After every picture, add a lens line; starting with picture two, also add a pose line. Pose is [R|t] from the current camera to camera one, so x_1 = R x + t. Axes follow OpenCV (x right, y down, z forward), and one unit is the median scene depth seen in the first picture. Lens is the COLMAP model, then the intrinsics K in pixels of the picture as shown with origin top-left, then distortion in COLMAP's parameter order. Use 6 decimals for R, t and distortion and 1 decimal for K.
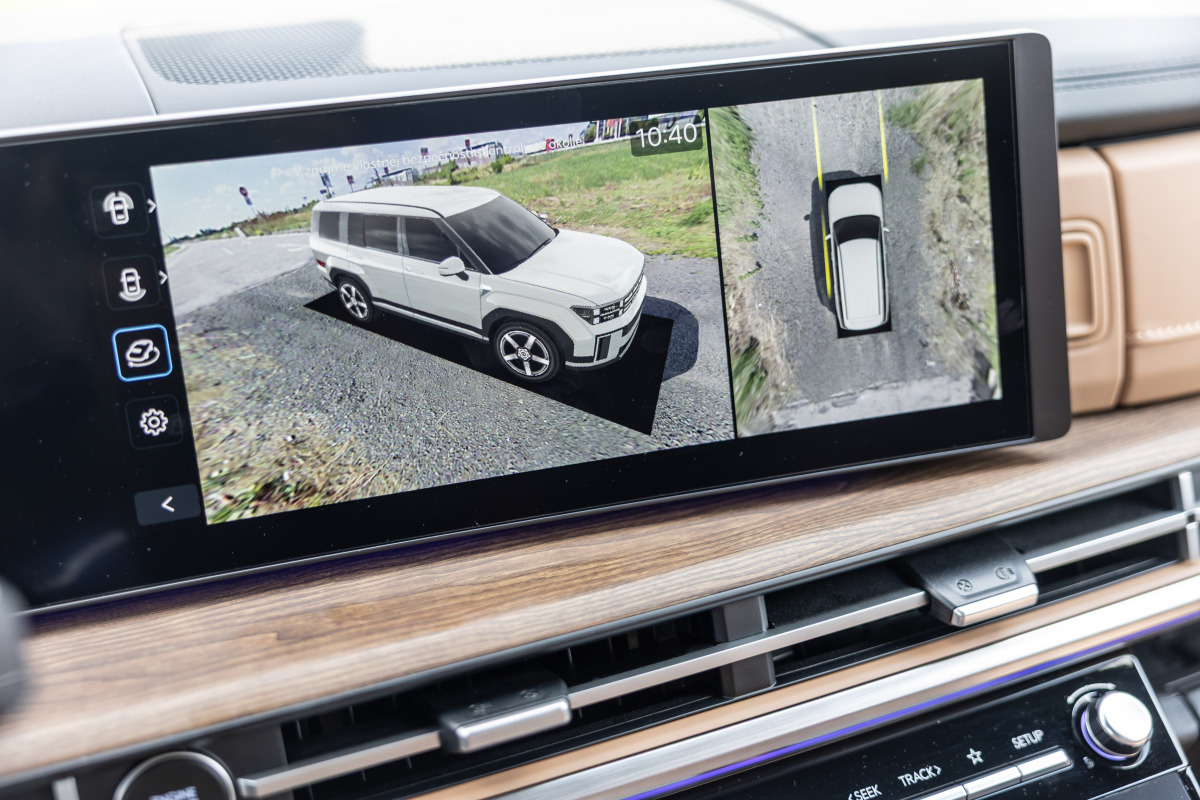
lens RADIAL K [[1461.7, 0, 602.1], [0, 1461.7, 396.2], [0, 0, 1]] dist [-0.009003, 0.000000]
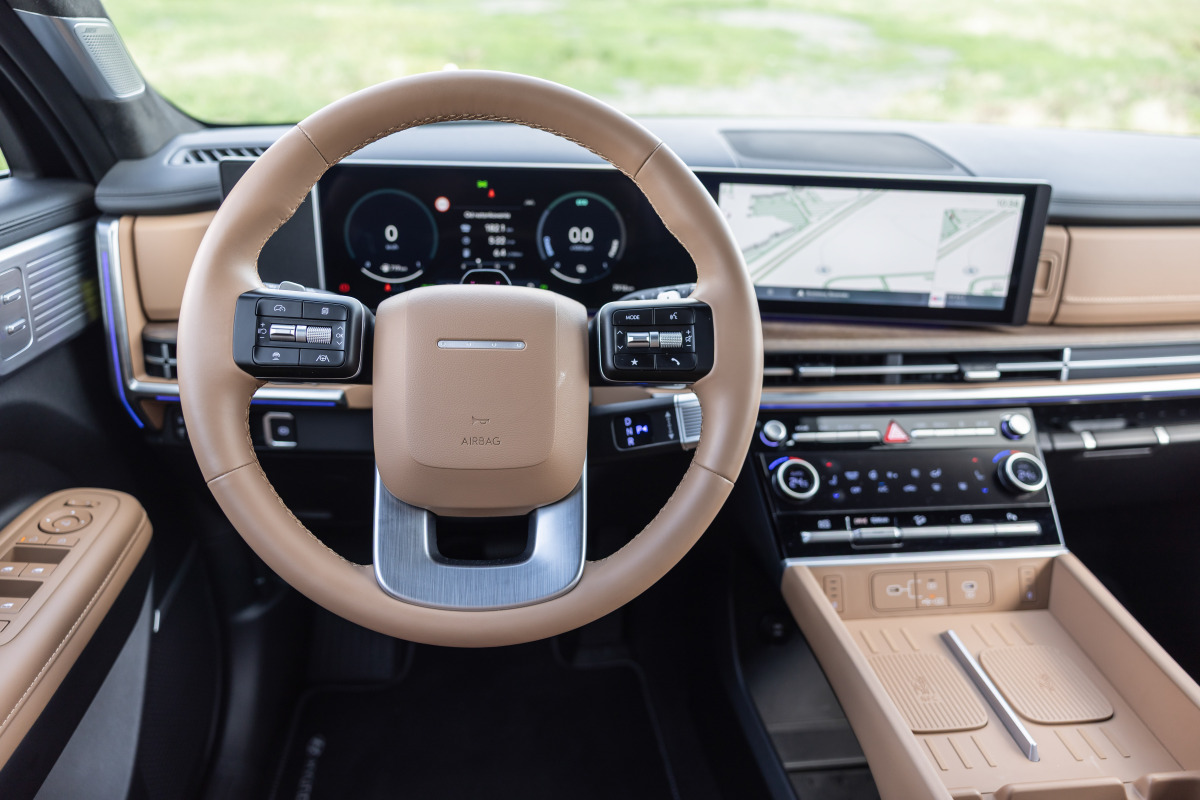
lens RADIAL K [[796.7, 0, 601.7], [0, 796.7, 401.3], [0, 0, 1]] dist [0.014820, -0.001939]
pose [[0.949377, 0.214609, -0.229403, -0.082569], [-0.188681, 0.973423, 0.129797, 0.129513], [0.251161, -0.079942, 0.964638, -0.779459]]
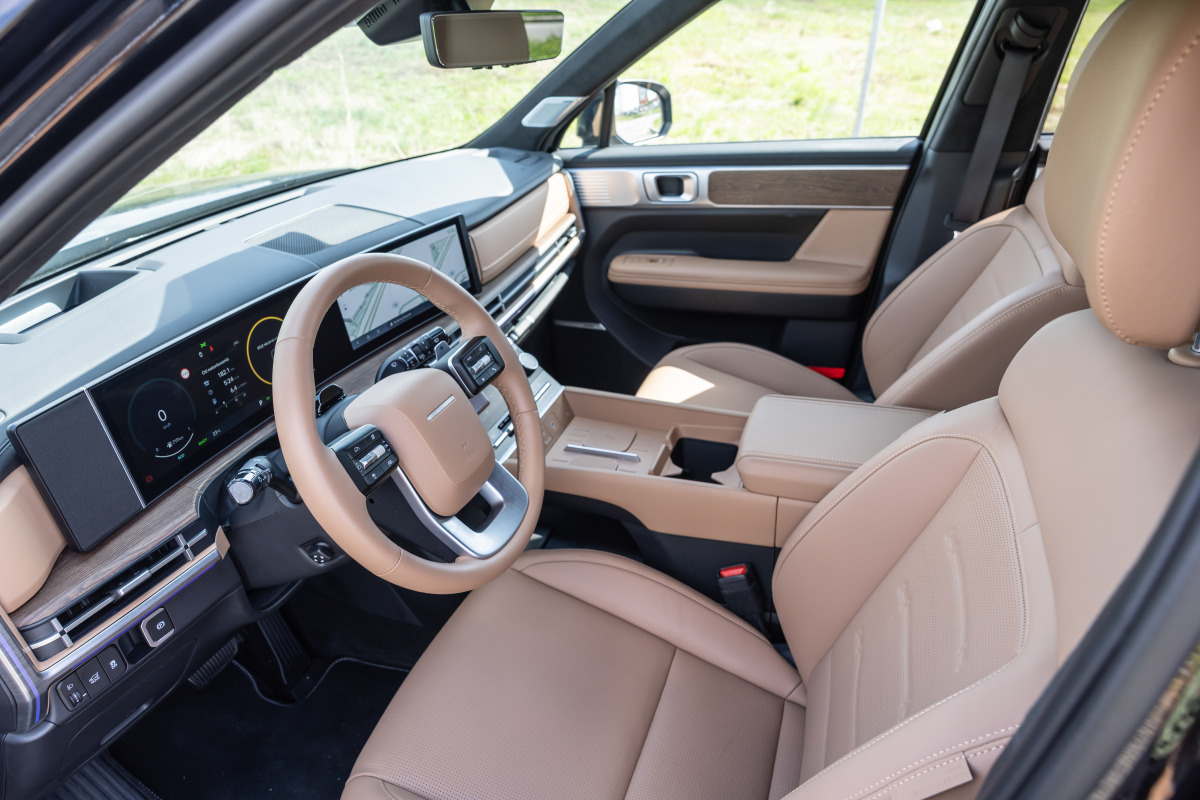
lens RADIAL K [[796.7, 0, 599.2], [0, 796.7, 404.3], [0, 0, 1]] dist [0.014820, -0.001939]
pose [[0.669325, -0.310796, 0.674840, -1.481927], [0.238402, 0.950114, 0.201118, -0.064997], [-0.703682, 0.026270, 0.710029, -1.313359]]
